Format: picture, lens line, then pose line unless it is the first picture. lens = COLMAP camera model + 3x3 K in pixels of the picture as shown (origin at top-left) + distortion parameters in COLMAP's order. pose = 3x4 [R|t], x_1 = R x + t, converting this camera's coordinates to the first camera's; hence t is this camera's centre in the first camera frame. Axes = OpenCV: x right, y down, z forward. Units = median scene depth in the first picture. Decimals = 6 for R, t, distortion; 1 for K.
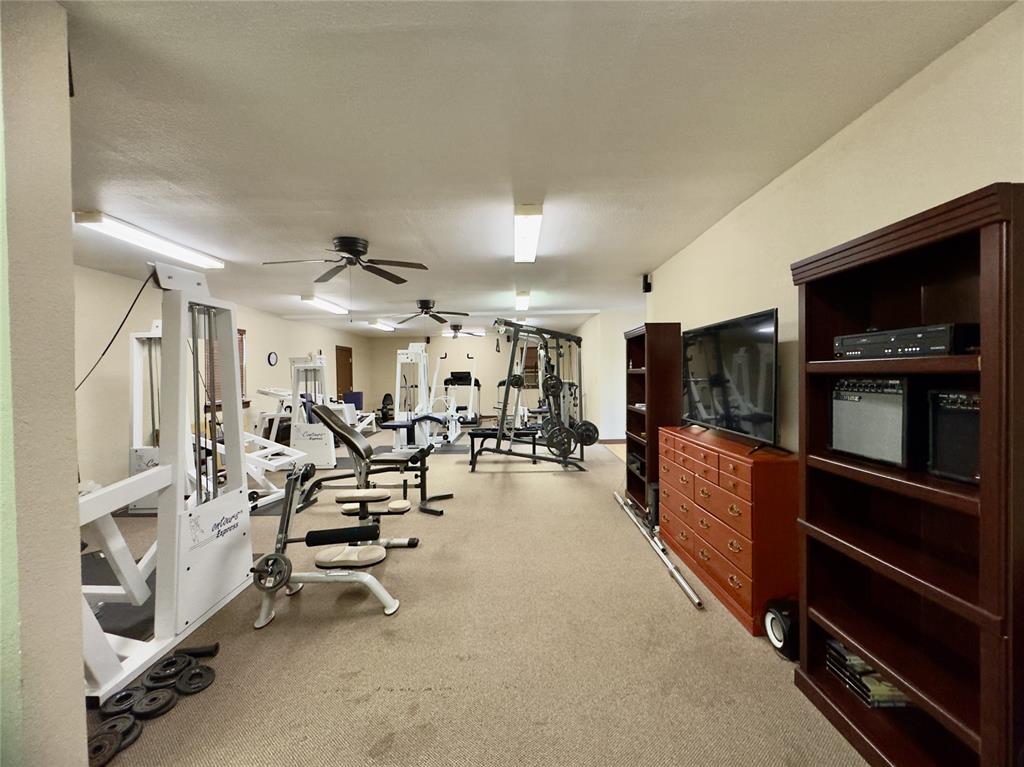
lens RADIAL K [[414.9, 0, 521.0], [0, 414.9, 382.2], [0, 0, 1]] dist [-0.004691, 0.000618]
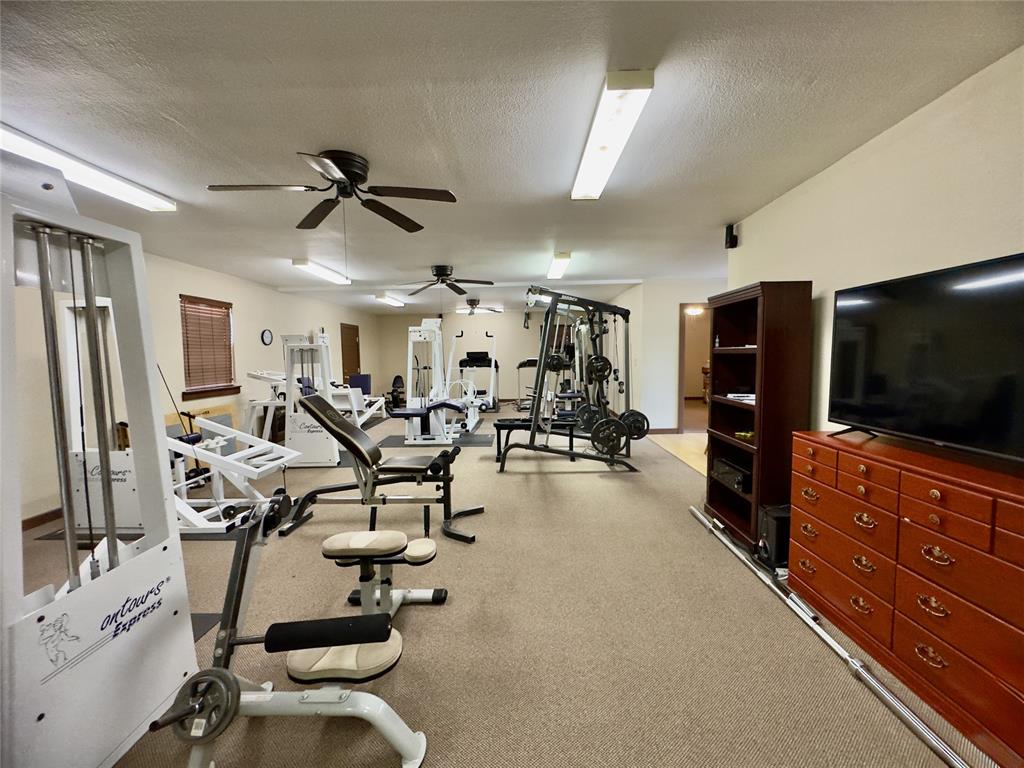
lens RADIAL K [[414.9, 0, 519.7], [0, 414.9, 382.7], [0, 0, 1]] dist [-0.004691, 0.000618]
pose [[0.999699, 0.000183, -0.024528, -0.075790], [0.001008, 0.998821, 0.048533, -0.004478], [0.024508, -0.048543, 0.998520, 0.226515]]
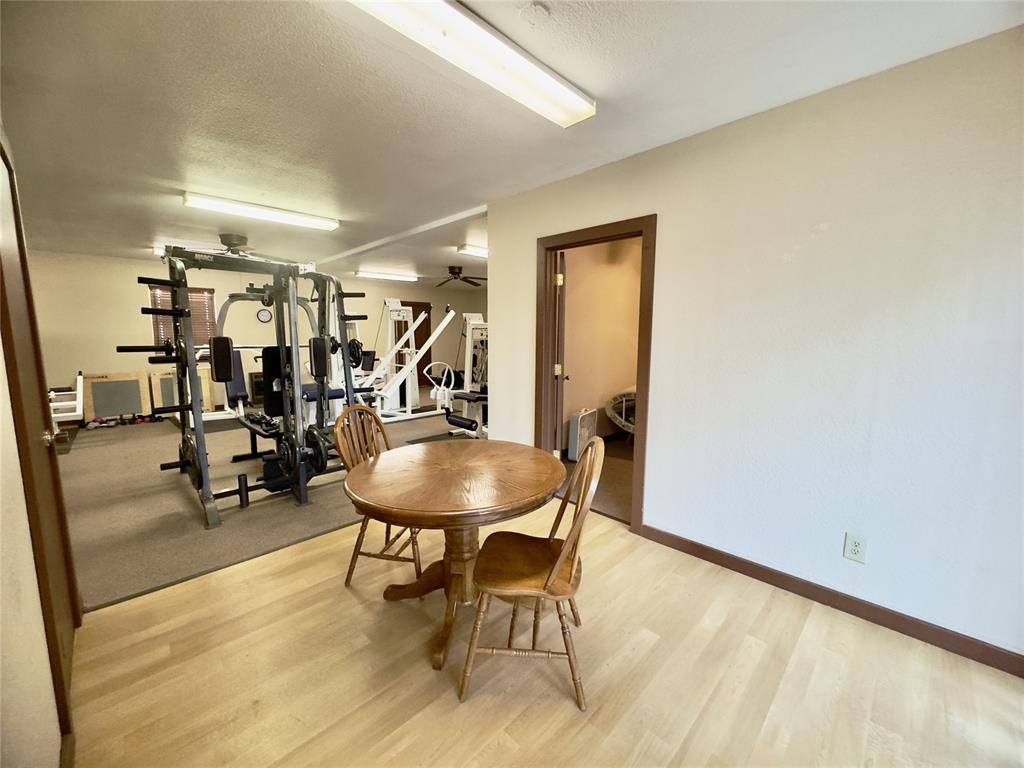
lens RADIAL K [[414.9, 0, 514.0], [0, 414.9, 384.4], [0, 0, 1]] dist [-0.004691, 0.000618]
pose [[0.707135, 0.110306, -0.698421, 0.943577], [-0.040332, 0.992441, 0.115907, -0.050662], [0.705927, -0.053793, 0.706239, 1.124335]]
